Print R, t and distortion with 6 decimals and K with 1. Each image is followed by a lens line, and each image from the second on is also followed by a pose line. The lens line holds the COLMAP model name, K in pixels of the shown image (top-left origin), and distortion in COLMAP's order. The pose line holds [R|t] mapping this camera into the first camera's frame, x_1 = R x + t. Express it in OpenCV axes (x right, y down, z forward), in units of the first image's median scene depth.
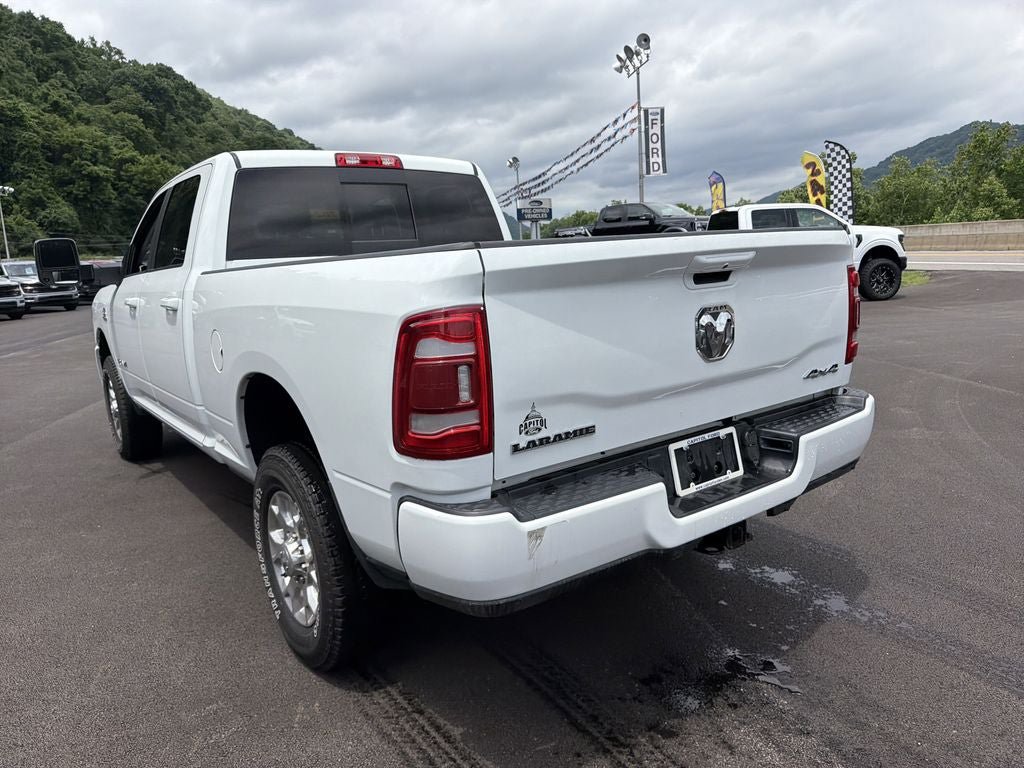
lens RADIAL K [[727.1, 0, 512.0], [0, 727.1, 384.0], [0, 0, 1]] dist [0.004509, -0.007790]
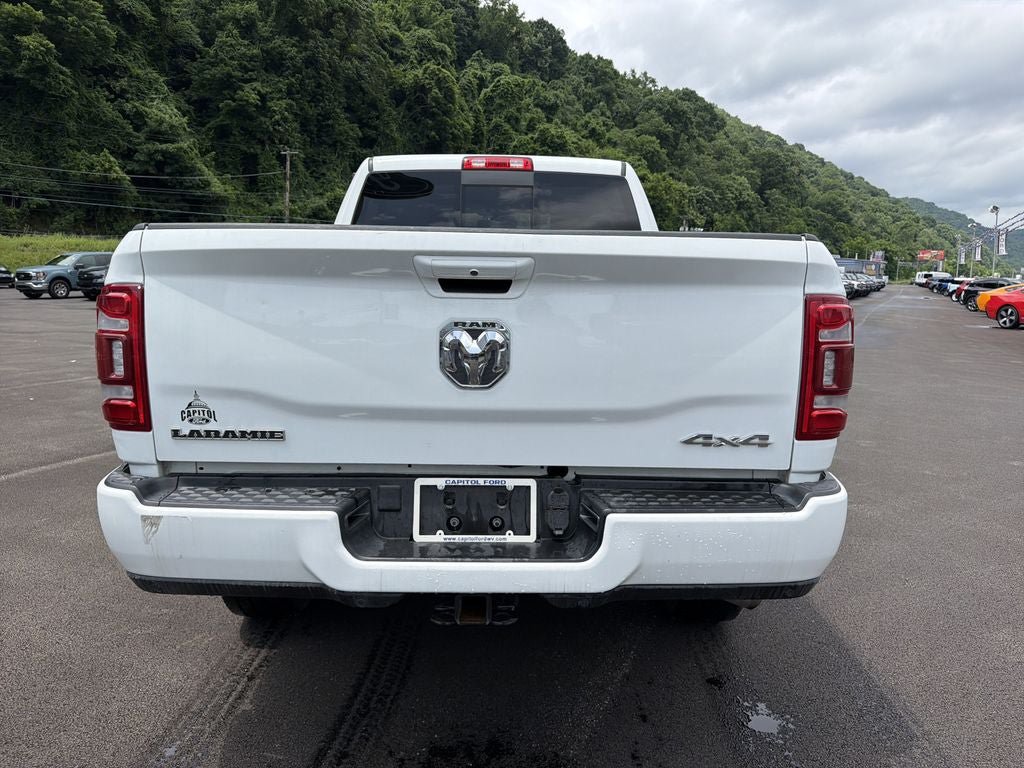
lens RADIAL K [[715.3, 0, 516.5], [0, 715.3, 387.4], [0, 0, 1]] dist [0.053082, -0.064484]
pose [[0.807676, 0.155221, -0.568828, 0.788949], [-0.162478, 0.985967, 0.038348, -0.073724], [0.566798, 0.061449, 0.821562, 0.380065]]
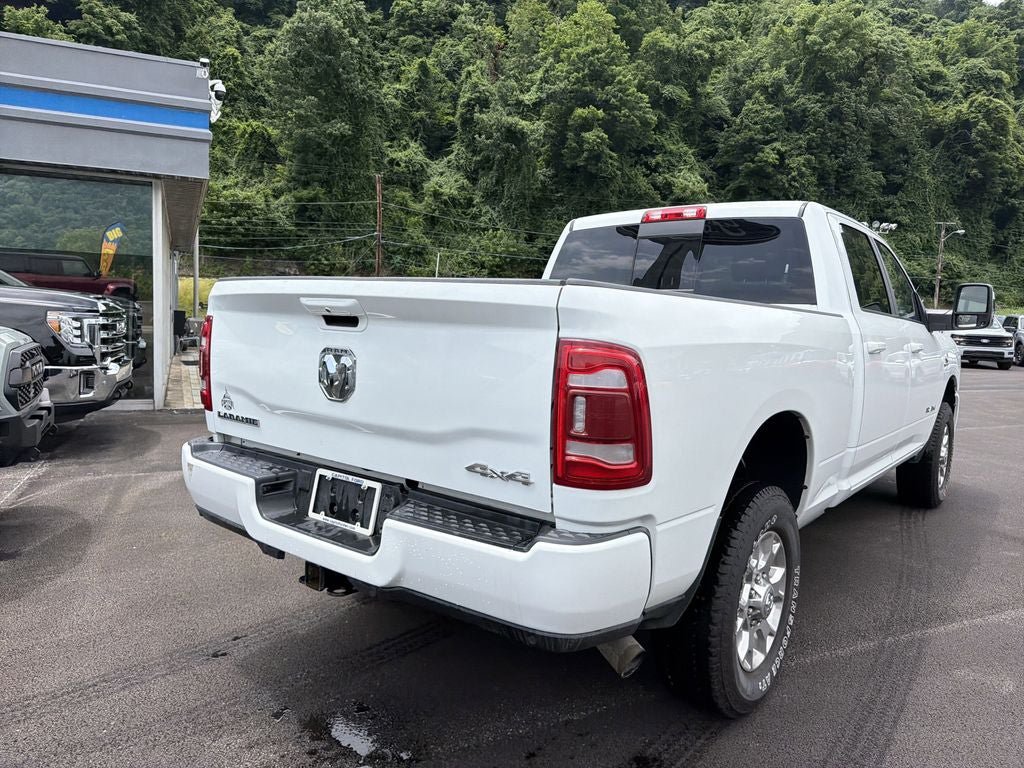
lens RADIAL K [[732.8, 0, 523.6], [0, 732.8, 379.7], [0, 0, 1]] dist [0.007033, -0.022571]
pose [[0.256721, 0.146825, -0.955268, 1.364765], [-0.222842, 0.970754, 0.089318, -0.218719], [0.940444, 0.189944, 0.281932, 0.973924]]
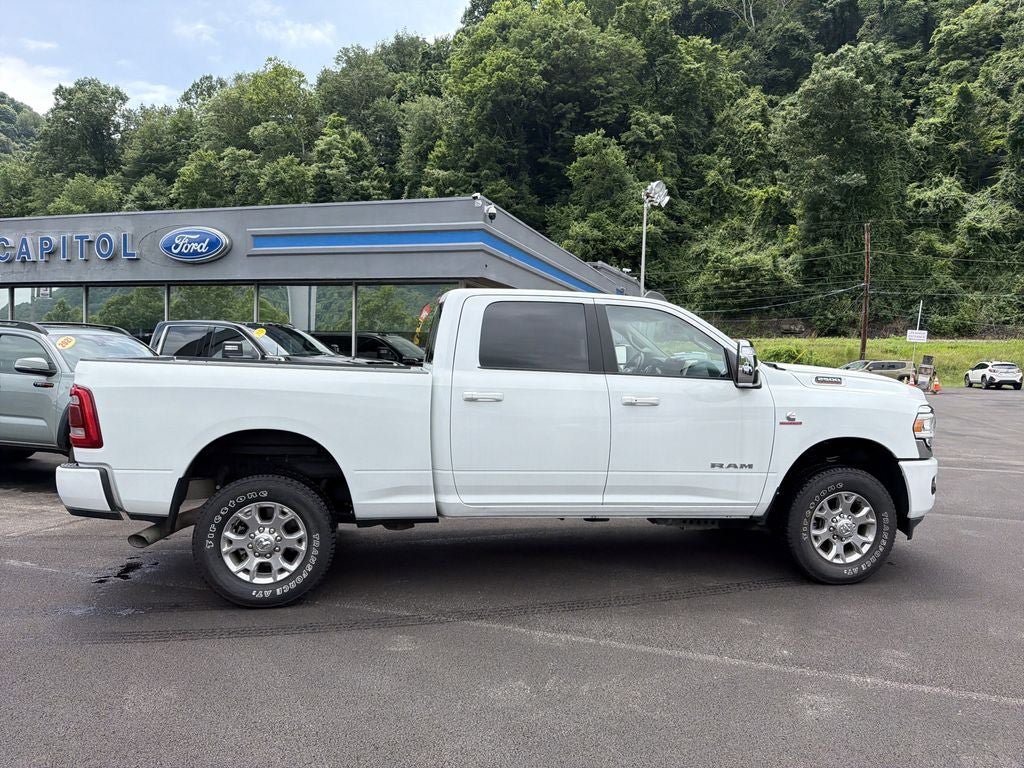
lens RADIAL K [[715.3, 0, 516.5], [0, 715.3, 387.4], [0, 0, 1]] dist [0.053082, -0.064484]
pose [[-0.438991, 0.083815, -0.894574, 1.377800], [-0.152080, 0.974342, 0.165918, -0.233795], [0.885528, 0.208883, -0.414981, 1.041540]]
